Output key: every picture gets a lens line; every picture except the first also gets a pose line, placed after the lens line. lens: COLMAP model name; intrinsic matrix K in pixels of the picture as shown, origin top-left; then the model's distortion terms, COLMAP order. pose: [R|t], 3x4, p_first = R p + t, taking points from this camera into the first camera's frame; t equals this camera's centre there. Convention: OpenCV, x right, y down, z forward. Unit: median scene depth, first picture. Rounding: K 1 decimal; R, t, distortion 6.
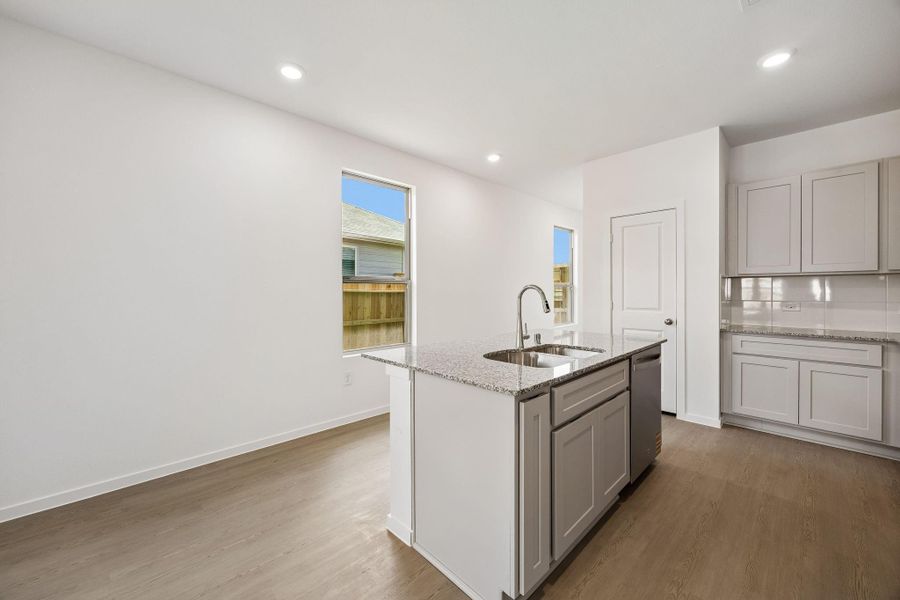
lens RADIAL K [[352.5, 0, 448.6], [0, 352.5, 293.7], [0, 0, 1]] dist [0.001173, -0.000084]
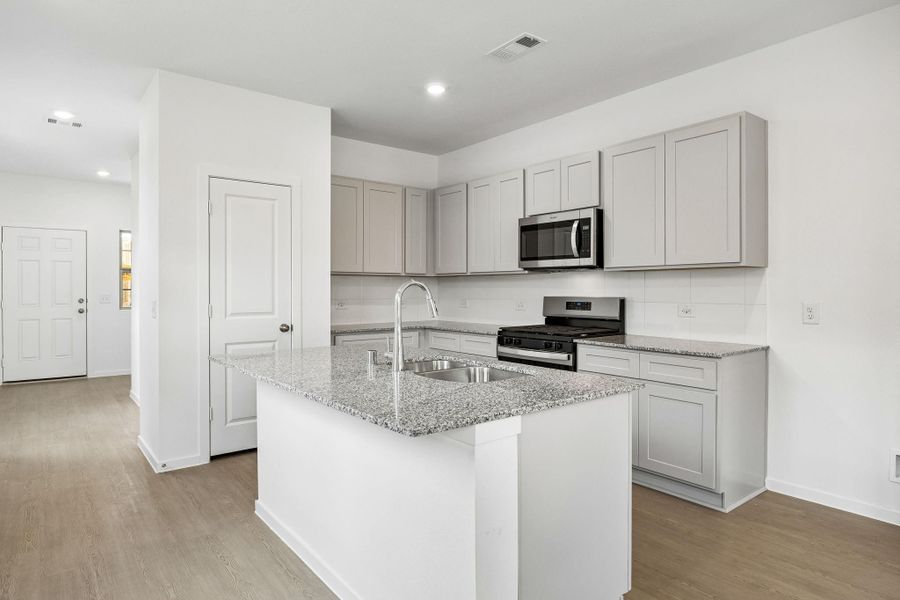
lens RADIAL K [[523.5, 0, 461.8], [0, 523.5, 295.4], [0, 0, 1]] dist [-0.004926, -0.003450]
pose [[0.083197, -0.008444, 0.996497, -0.547754], [0.006943, 0.999945, 0.007894, 0.000084], [-0.996509, 0.006262, 0.083251, 0.550355]]
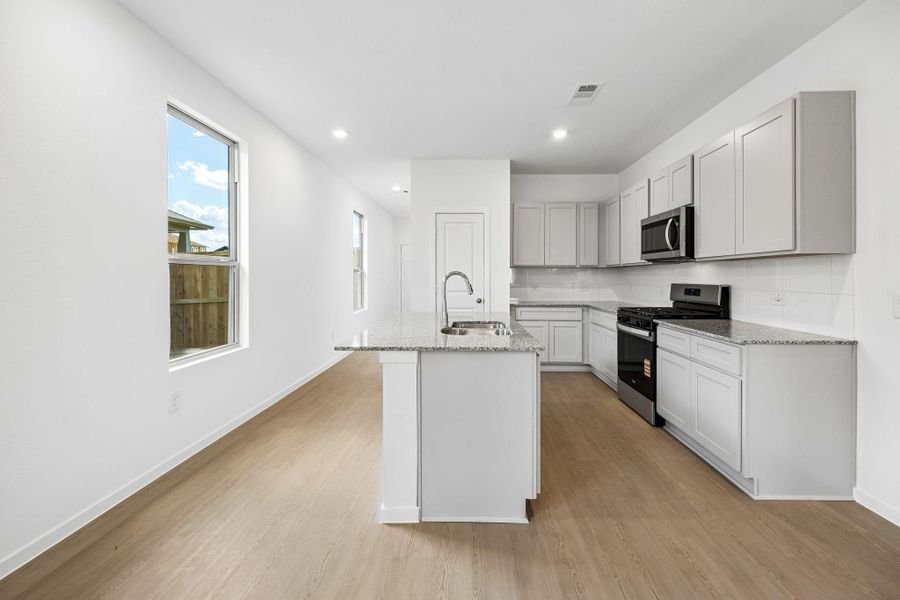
lens RADIAL K [[382.2, 0, 475.4], [0, 382.2, 278.3], [0, 0, 1]] dist [-0.011591, -0.000658]
pose [[0.688207, 0.001213, 0.725513, -0.424951], [0.001612, 0.999994, -0.003201, 0.002059], [-0.725512, 0.003372, 0.688201, 0.057350]]
